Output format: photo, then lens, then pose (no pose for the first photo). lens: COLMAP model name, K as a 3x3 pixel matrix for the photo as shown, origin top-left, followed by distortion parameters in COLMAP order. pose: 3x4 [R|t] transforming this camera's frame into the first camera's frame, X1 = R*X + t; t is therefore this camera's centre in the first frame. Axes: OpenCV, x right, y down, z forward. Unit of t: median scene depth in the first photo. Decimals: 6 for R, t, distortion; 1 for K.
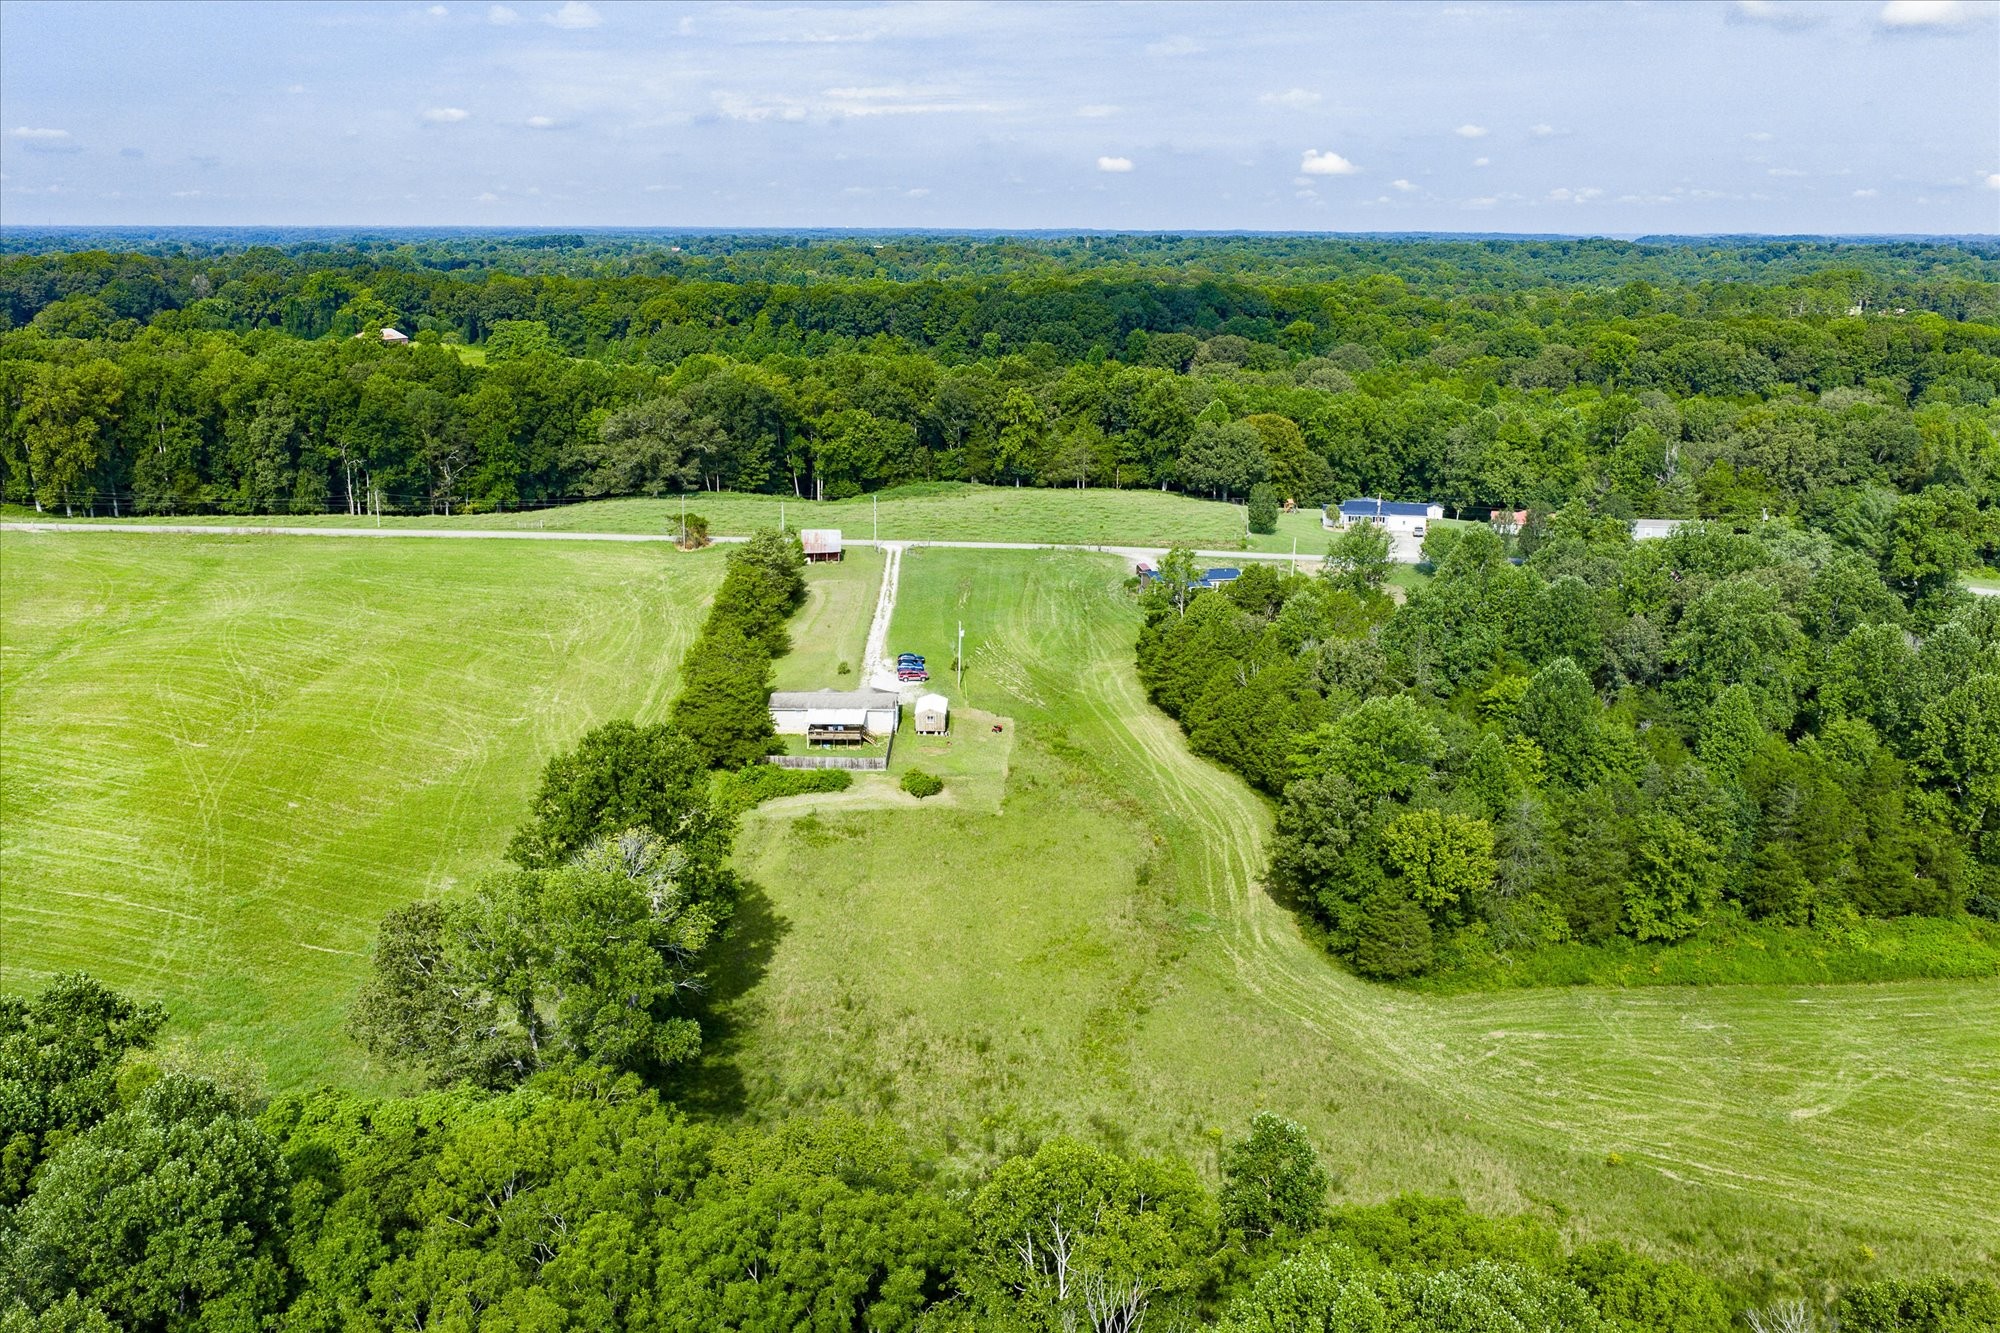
lens RADIAL K [[1645.4, 0, 999.6], [0, 1645.4, 664.0], [0, 0, 1]] dist [0.003430, -0.008422]
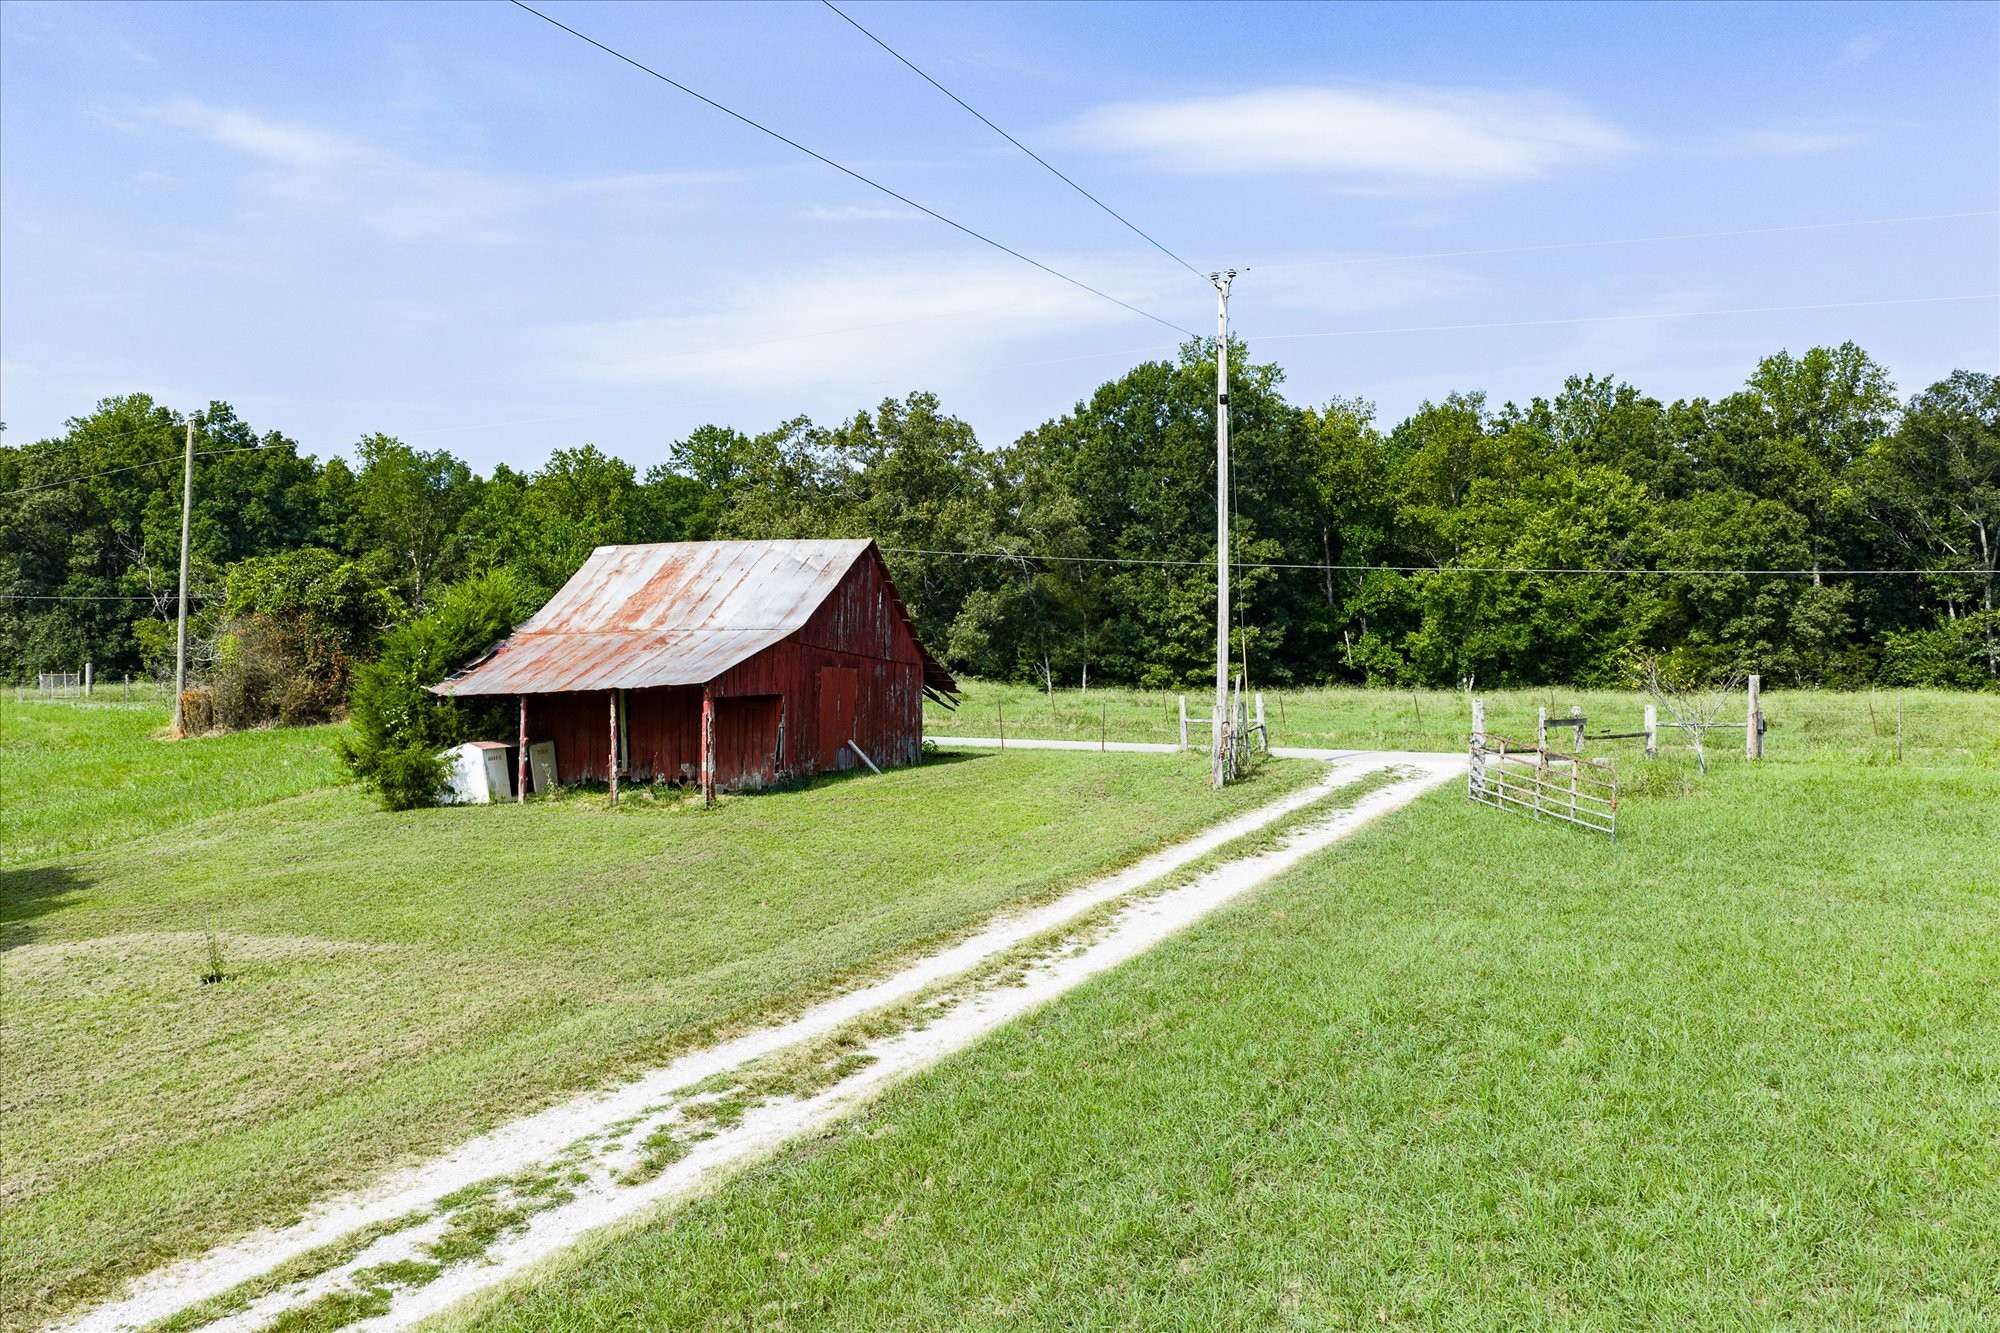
lens RADIAL K [[1645.4, 0, 1001.7], [0, 1645.4, 662.6], [0, 0, 1]] dist [0.003430, -0.008422]
pose [[0.856032, -0.014611, -0.516716, -0.024453], [-0.130817, 0.960938, -0.243894, -0.037200], [0.500096, 0.276376, 0.820683, 0.720714]]
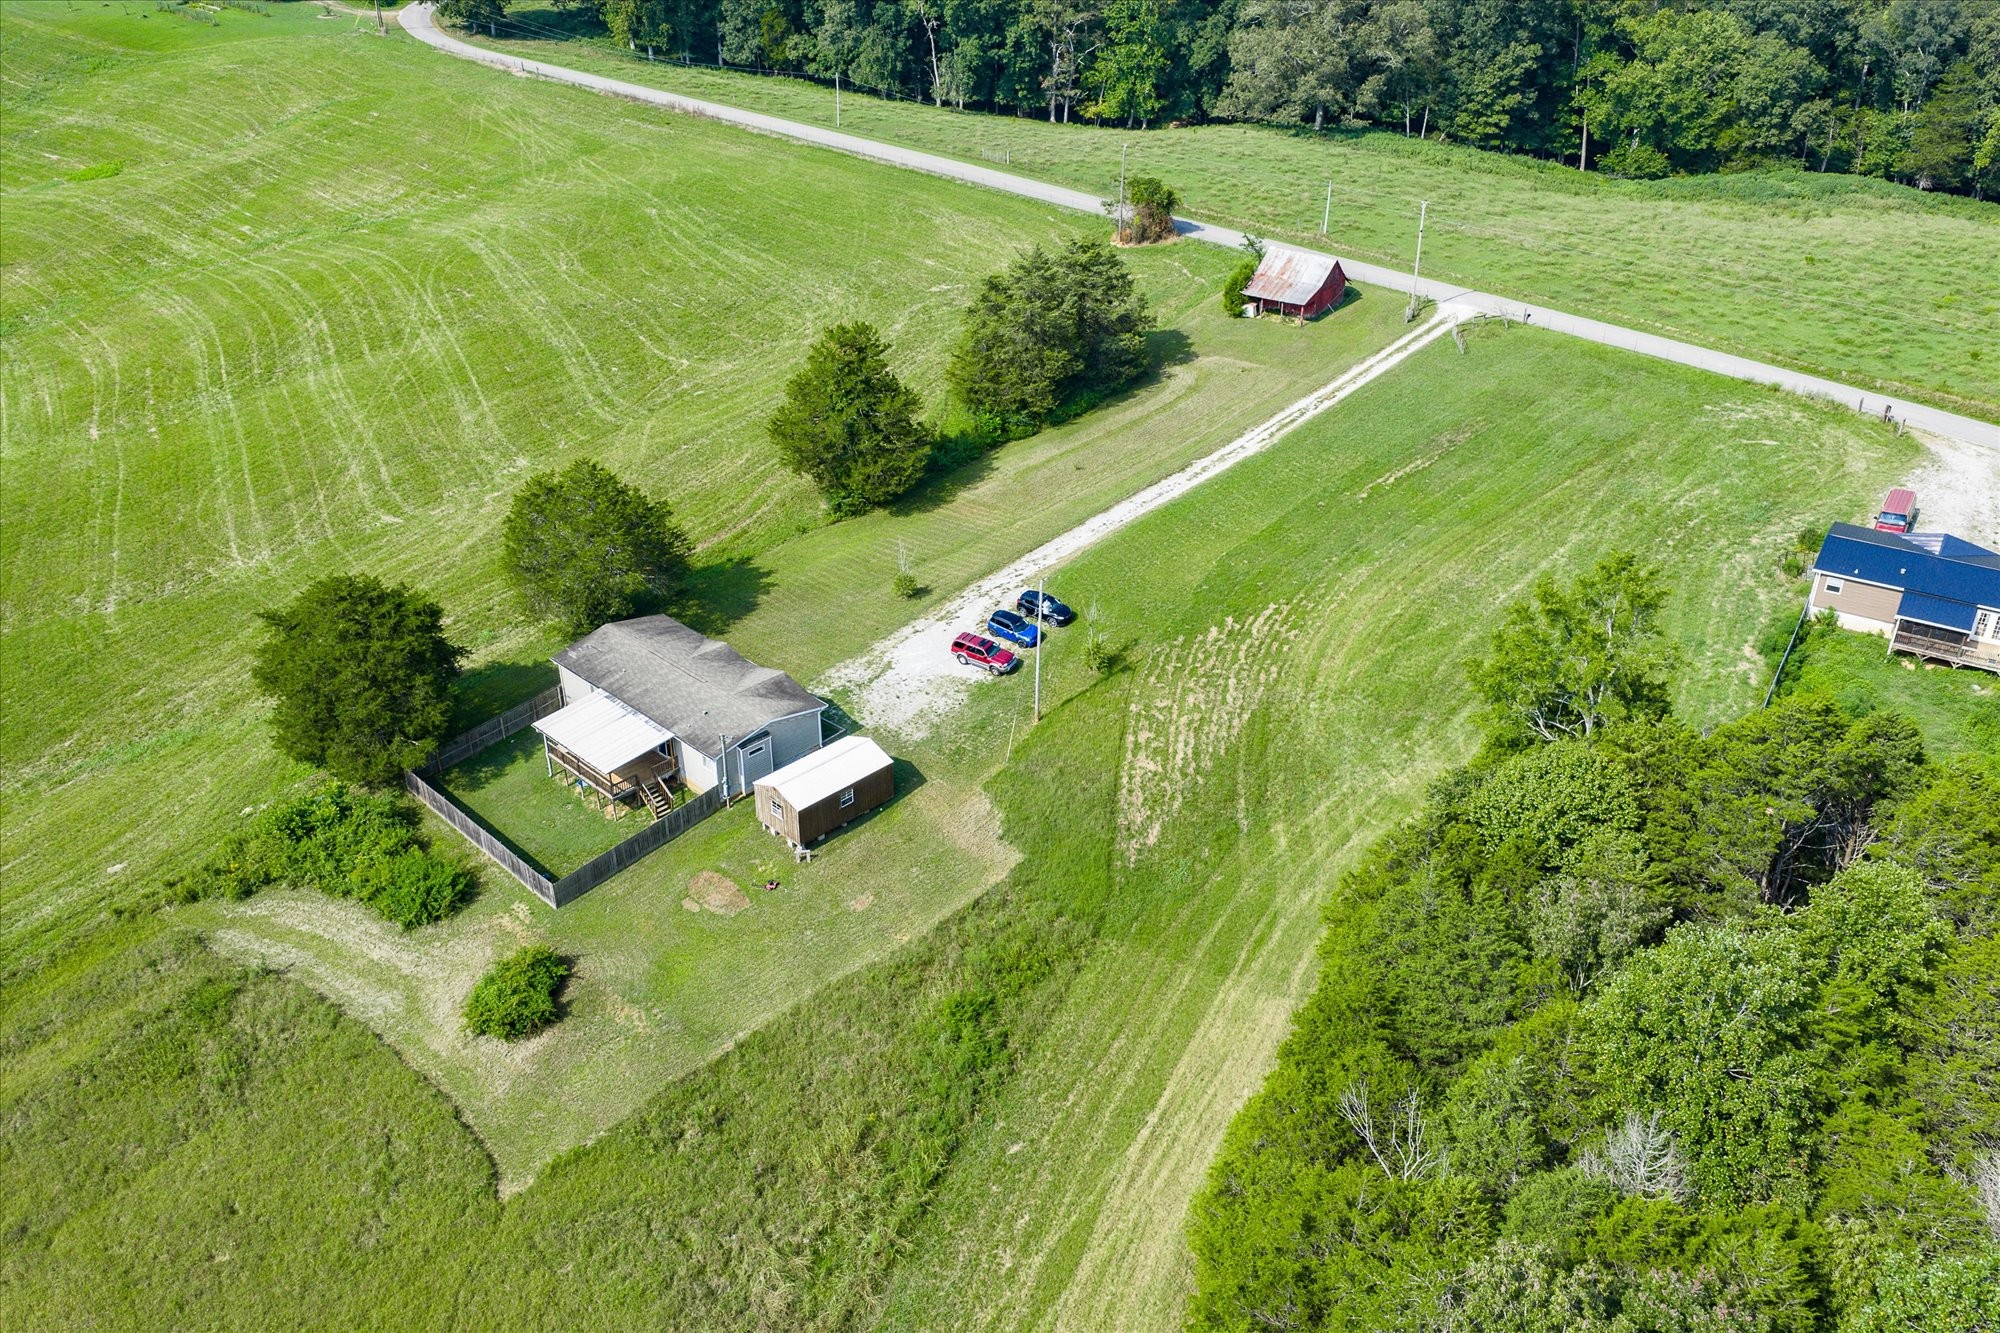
lens RADIAL K [[1645.4, 0, 1007.9], [0, 1645.4, 669.0], [0, 0, 1]] dist [0.003430, -0.008422]
pose [[0.724659, 0.336100, -0.601586, 0.141174], [-0.173049, 0.933775, 0.313238, -0.083096], [0.667026, -0.122887, 0.734830, 0.426519]]
